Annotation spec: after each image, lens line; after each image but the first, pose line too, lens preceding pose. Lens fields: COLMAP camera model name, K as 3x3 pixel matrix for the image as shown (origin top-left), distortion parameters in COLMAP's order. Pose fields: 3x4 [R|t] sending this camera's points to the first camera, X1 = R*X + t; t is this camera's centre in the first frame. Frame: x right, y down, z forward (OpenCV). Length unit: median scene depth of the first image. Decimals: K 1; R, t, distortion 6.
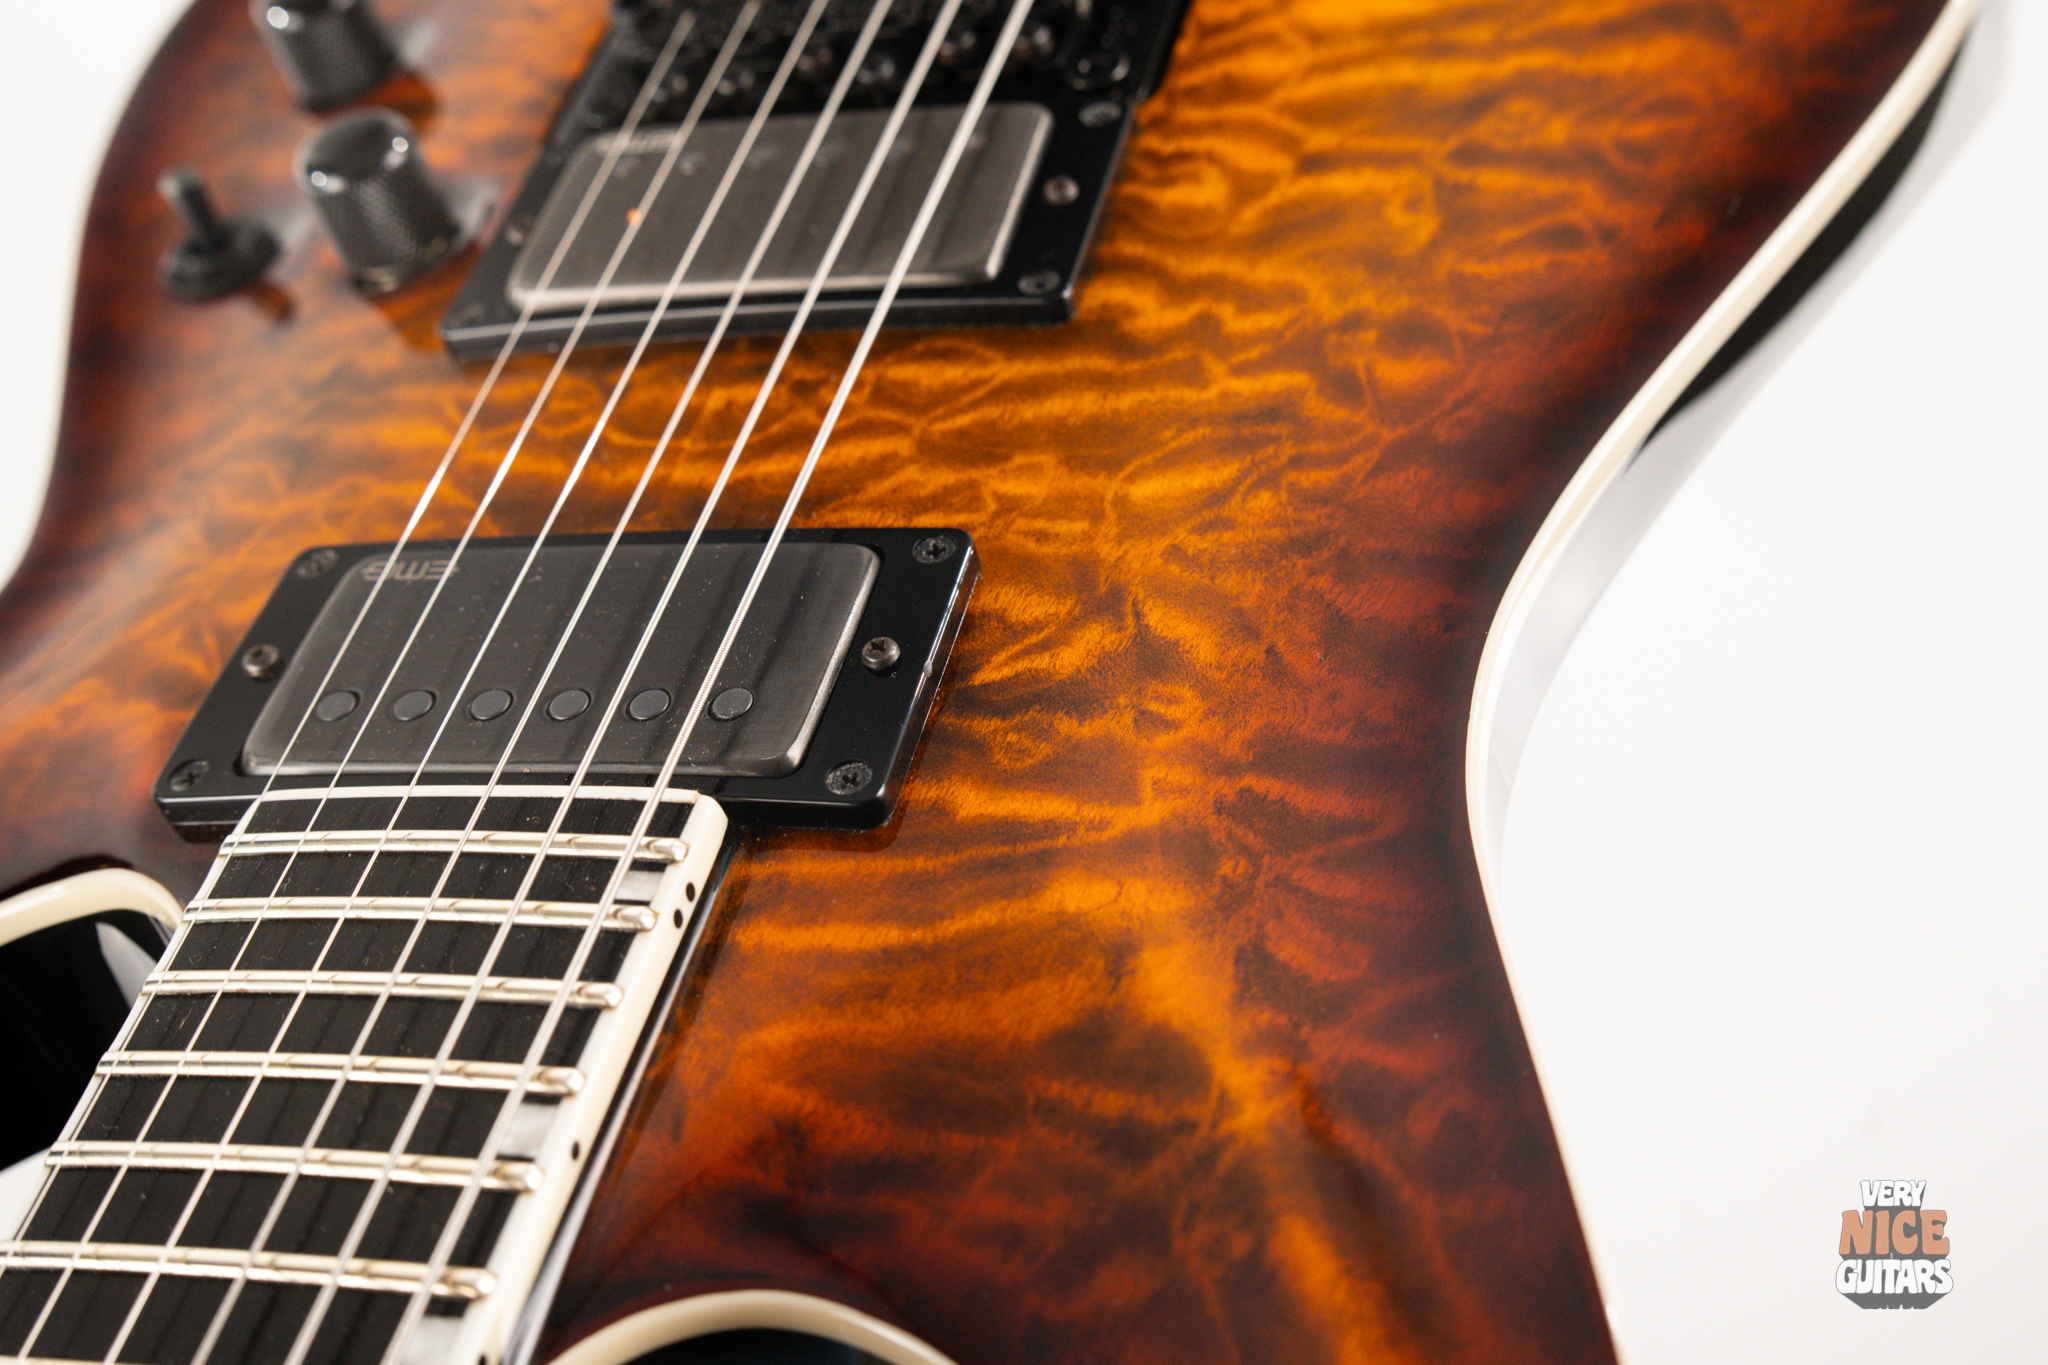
lens RADIAL K [[2883.3, 0, 1030.9], [0, 2883.3, 710.3], [0, 0, 1]] dist [0.098267, -0.317305]
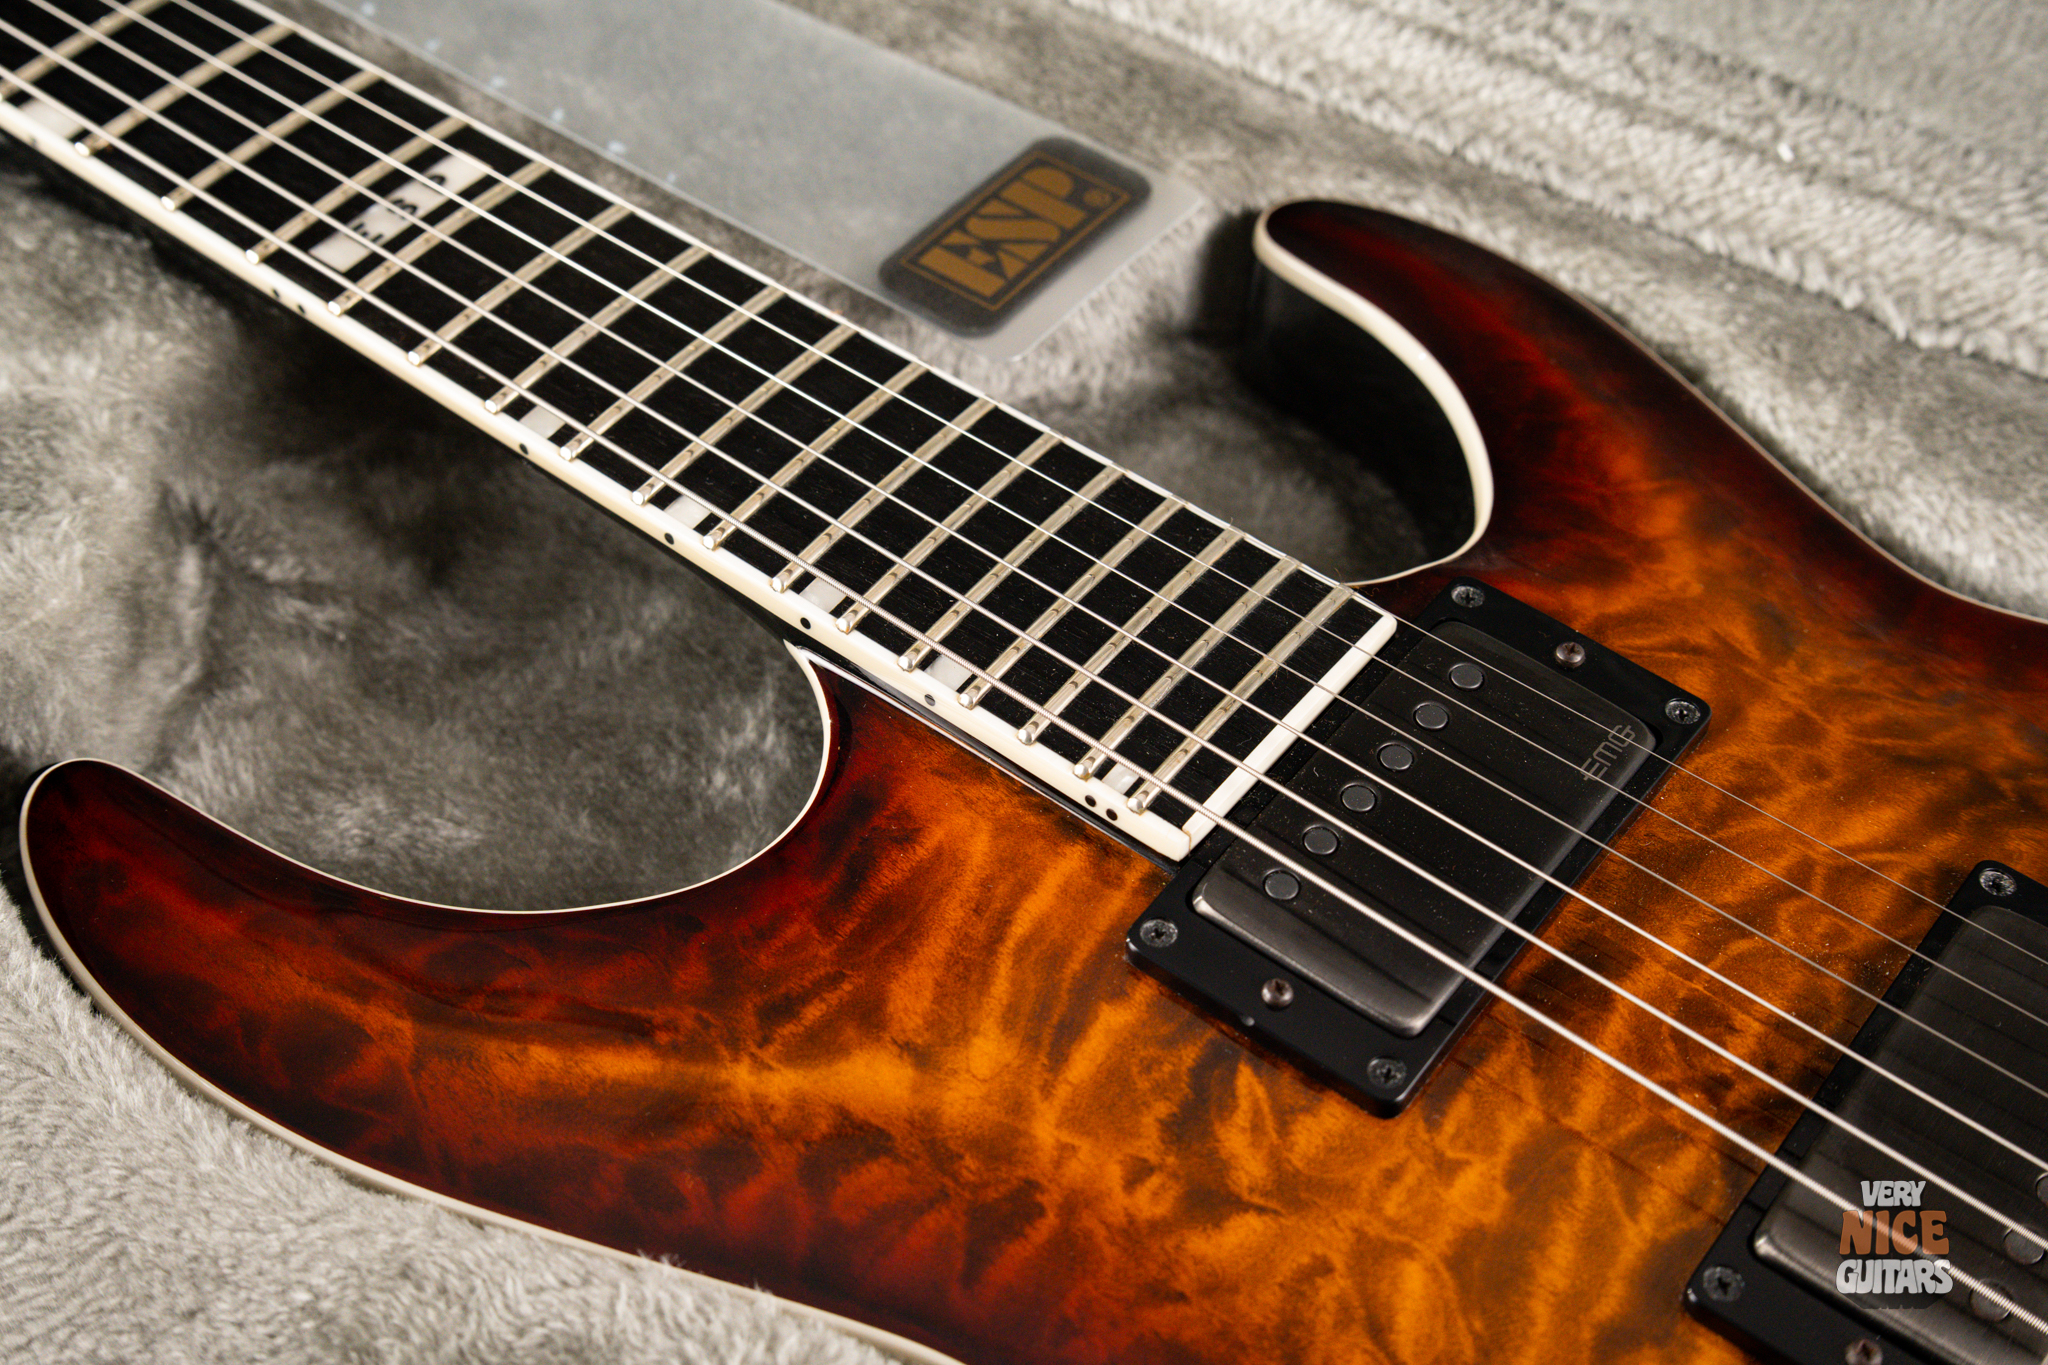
lens RADIAL K [[2912.4, 0, 1021.4], [0, 2912.4, 682.6], [0, 0, 1]] dist [0.089747, -0.269505]
pose [[-0.395949, 0.810375, -0.431876, 0.394828], [-0.578735, 0.144928, 0.802535, -0.912859], [0.712945, 0.567704, 0.411608, 0.315829]]
